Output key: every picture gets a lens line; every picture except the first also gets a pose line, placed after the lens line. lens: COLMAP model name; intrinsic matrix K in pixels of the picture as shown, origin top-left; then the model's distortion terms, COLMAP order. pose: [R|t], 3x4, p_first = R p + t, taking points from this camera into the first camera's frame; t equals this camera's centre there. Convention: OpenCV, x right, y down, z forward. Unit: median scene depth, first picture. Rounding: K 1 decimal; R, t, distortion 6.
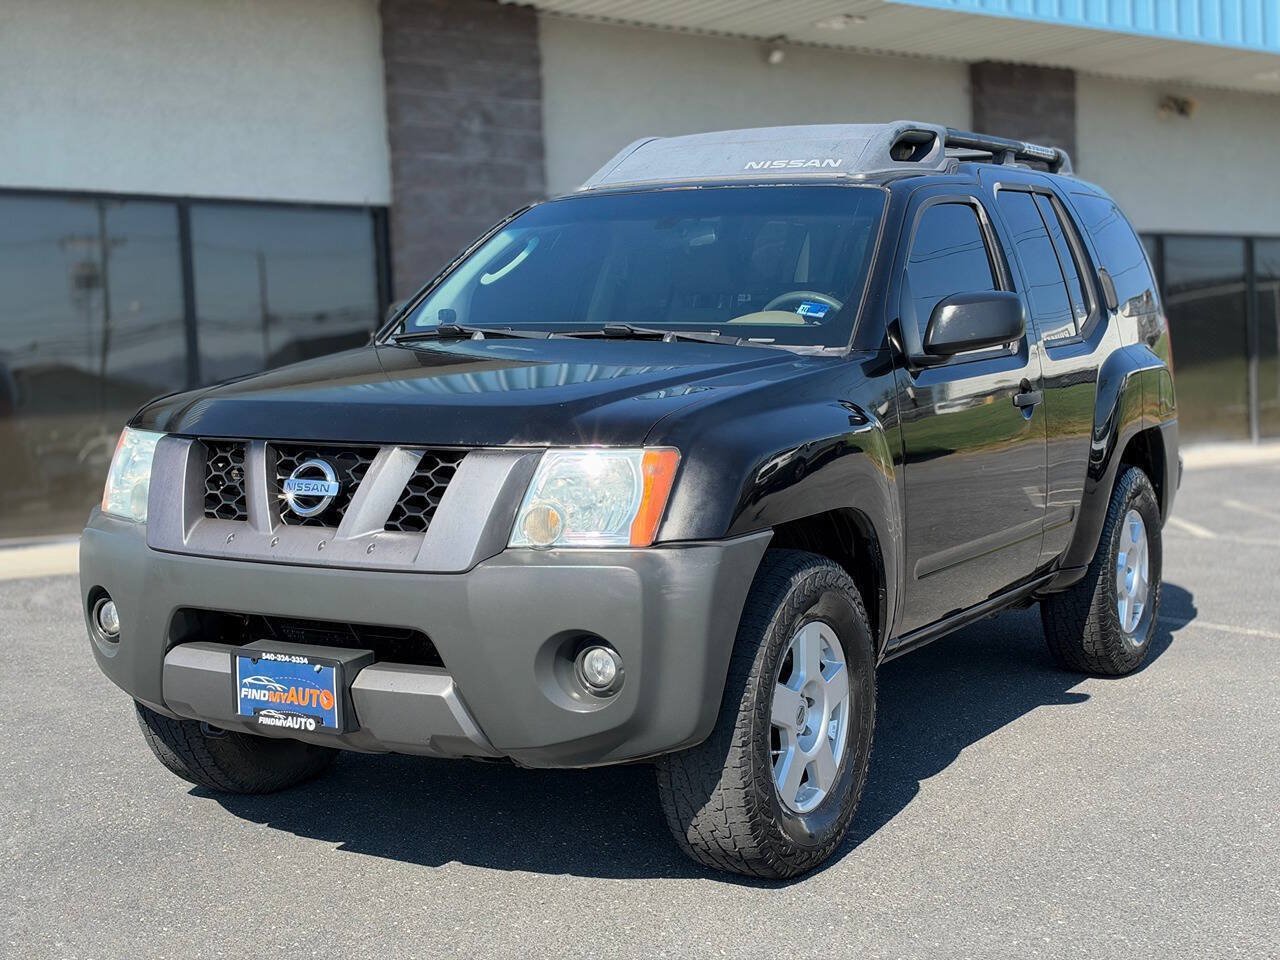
lens RADIAL K [[1808.2, 0, 646.4], [0, 1808.2, 482.9], [0, 0, 1]] dist [0.301746, -0.882155]
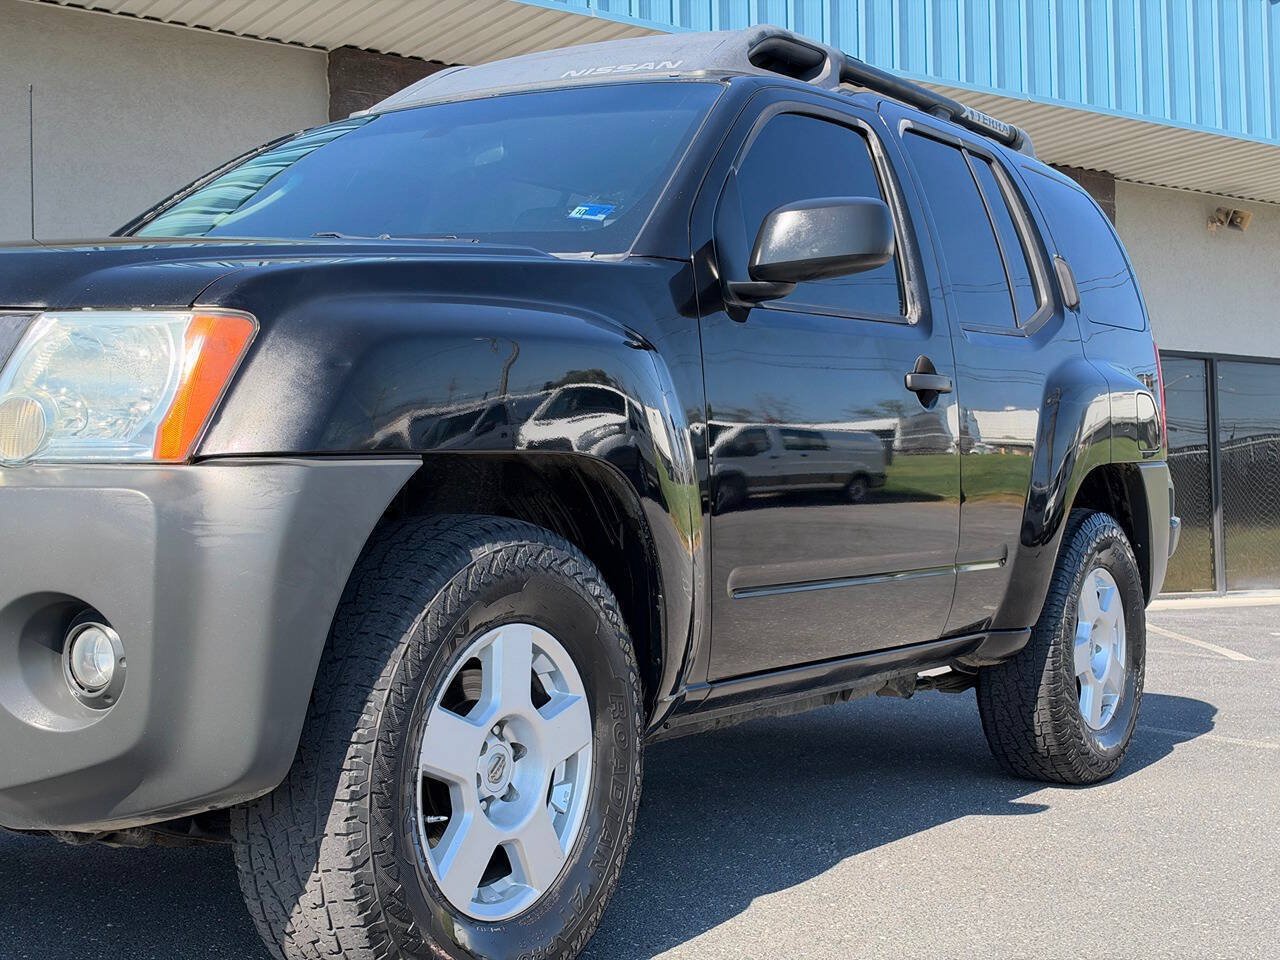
lens RADIAL K [[1808.2, 0, 646.4], [0, 1808.2, 482.9], [0, 0, 1]] dist [0.301746, -0.882155]
pose [[0.998872, 0.019278, -0.043397, 0.166308], [-0.023282, 0.995325, -0.093732, 0.086823], [0.041387, 0.094637, 0.994651, 0.345820]]
